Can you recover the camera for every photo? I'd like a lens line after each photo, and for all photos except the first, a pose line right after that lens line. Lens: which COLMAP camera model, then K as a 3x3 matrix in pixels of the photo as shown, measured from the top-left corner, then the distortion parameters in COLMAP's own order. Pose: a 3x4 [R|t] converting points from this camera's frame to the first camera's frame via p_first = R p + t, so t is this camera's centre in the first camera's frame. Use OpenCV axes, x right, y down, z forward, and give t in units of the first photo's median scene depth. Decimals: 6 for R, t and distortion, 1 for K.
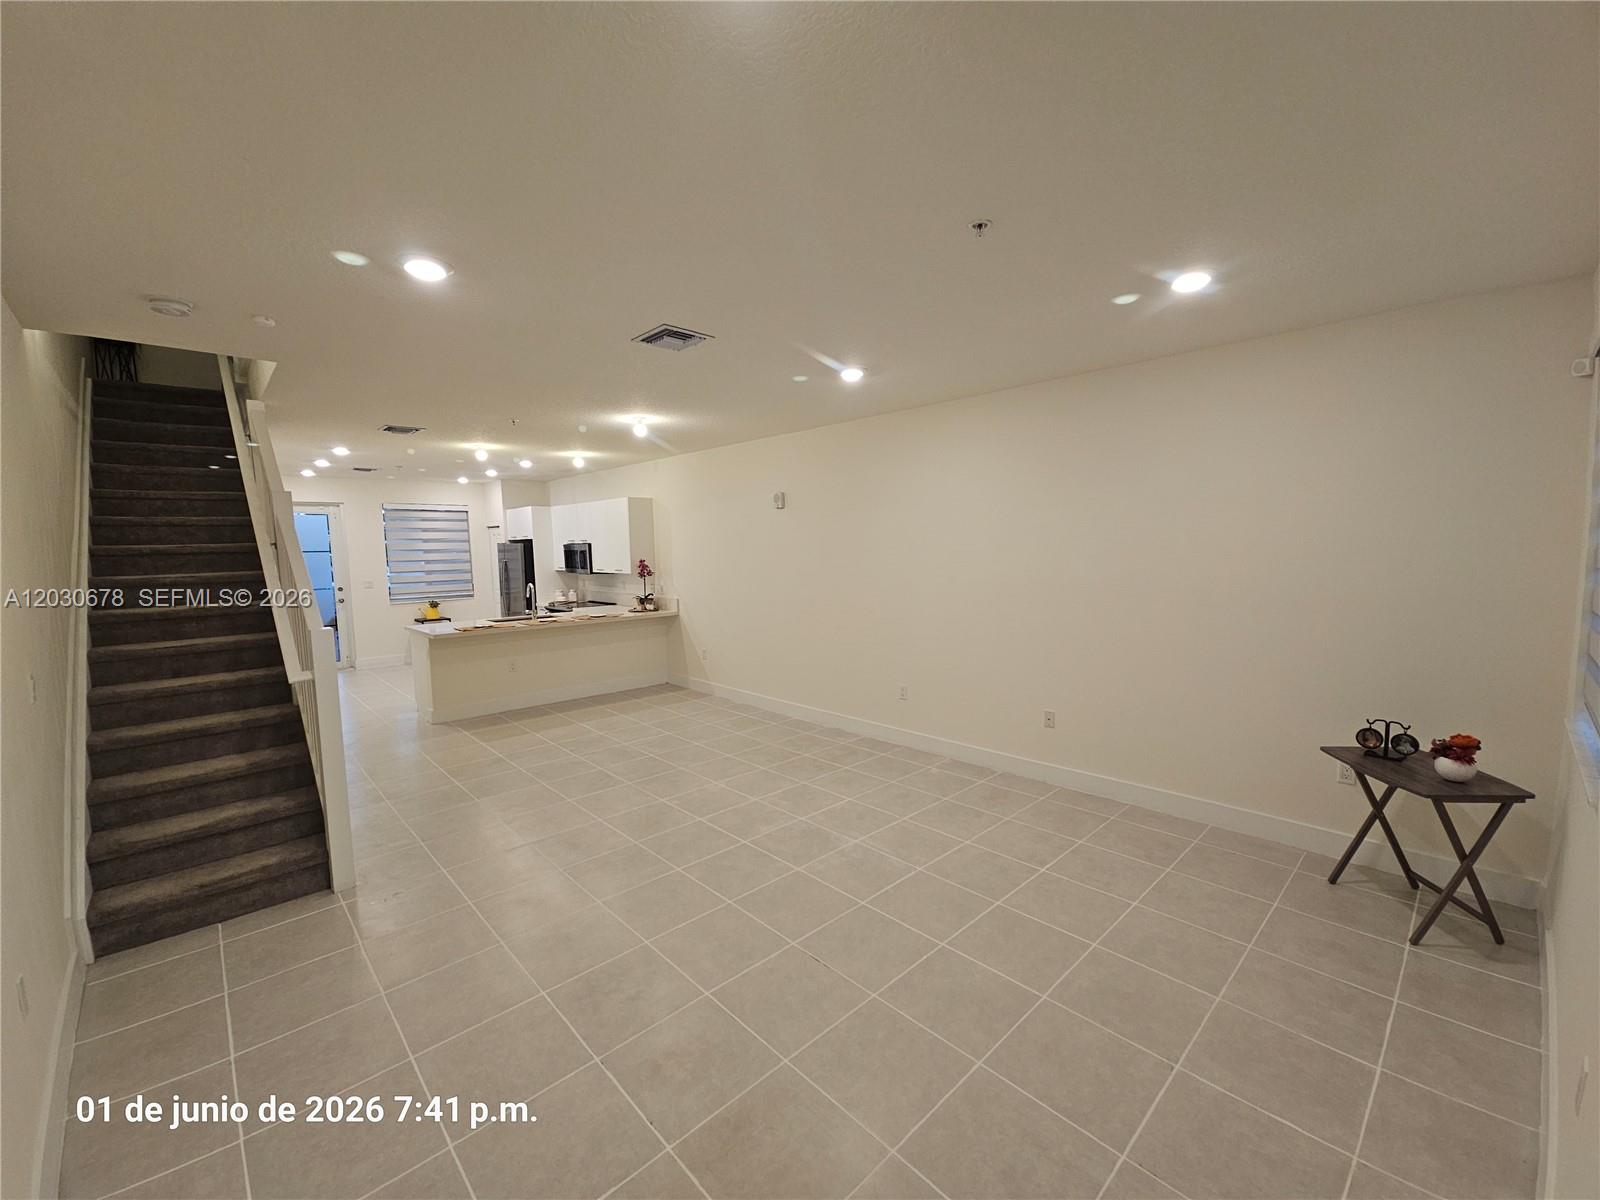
lens RADIAL K [[655.7, 0, 801.4], [0, 655.7, 609.4], [0, 0, 1]] dist [-0.001119, -0.000527]
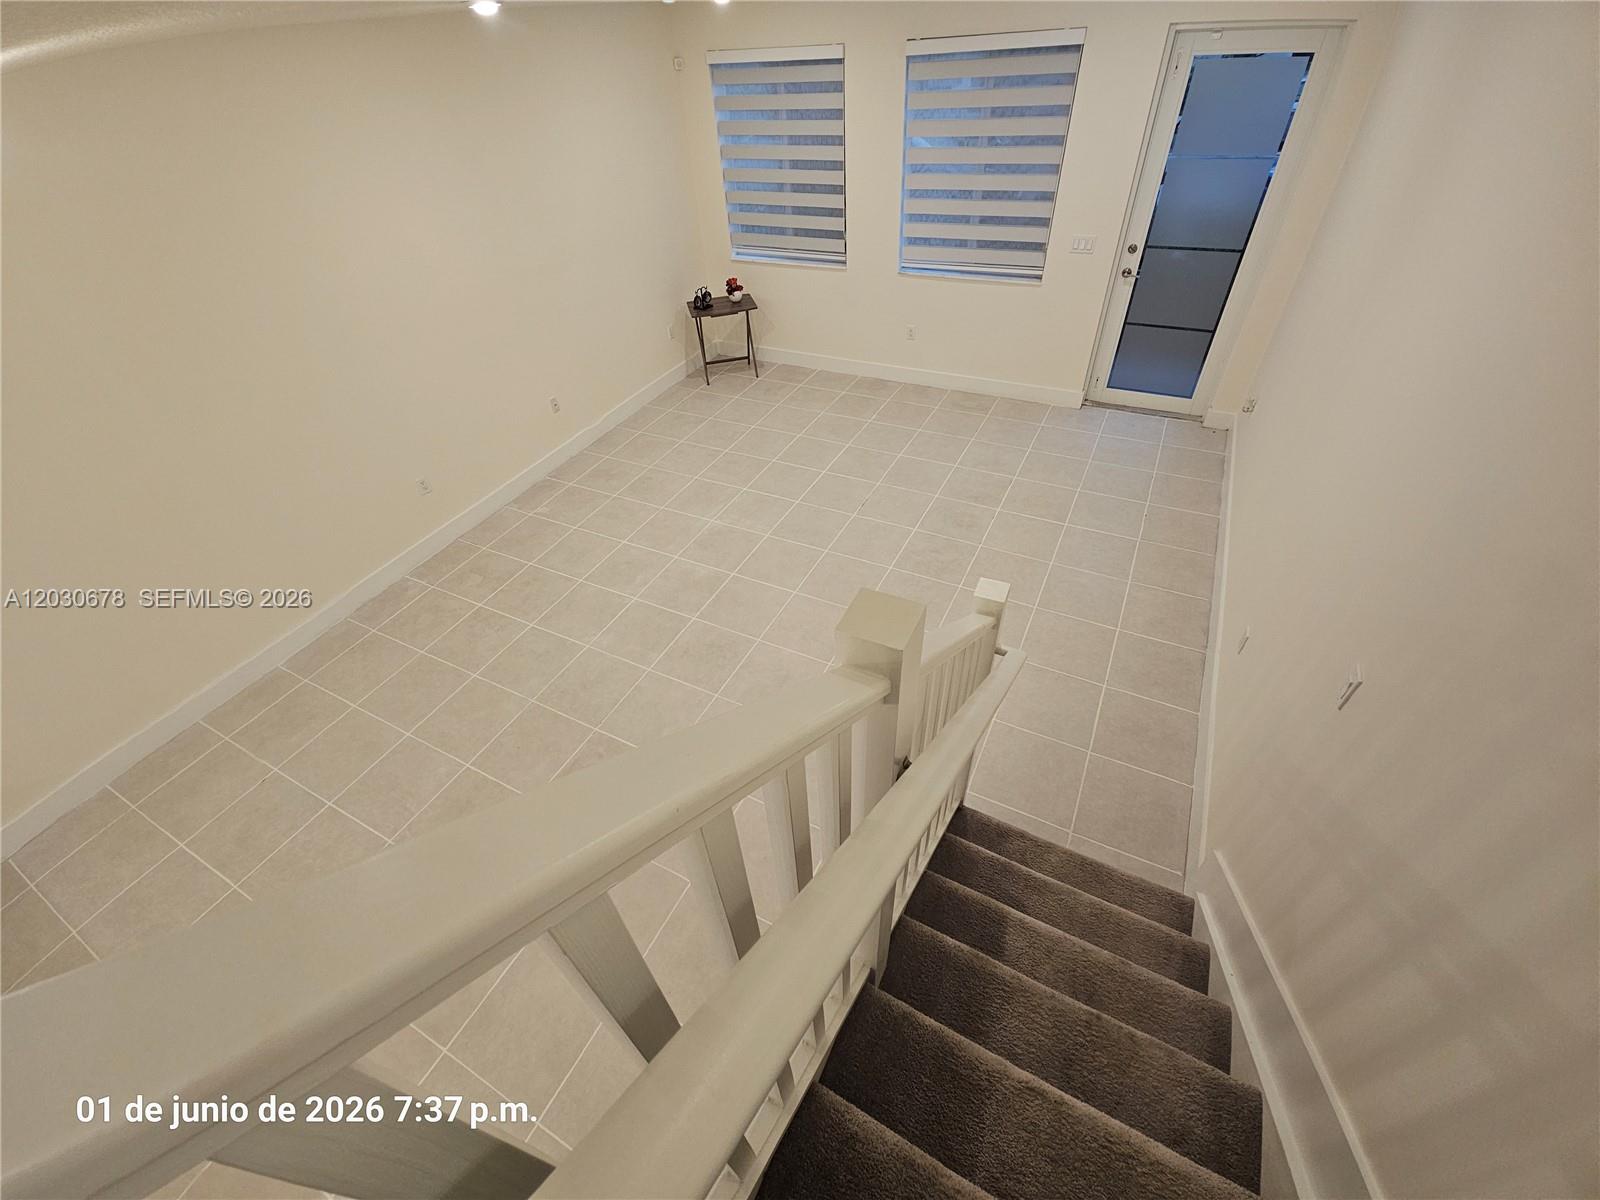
lens RADIAL K [[655.7, 0, 798.8], [0, 655.7, 603.5], [0, 0, 1]] dist [-0.001119, -0.000527]
pose [[-0.333712, -0.601388, 0.725926, -0.762348], [0.160247, 0.722672, 0.672359, -0.267878], [-0.928955, 0.340701, -0.144793, 0.855395]]
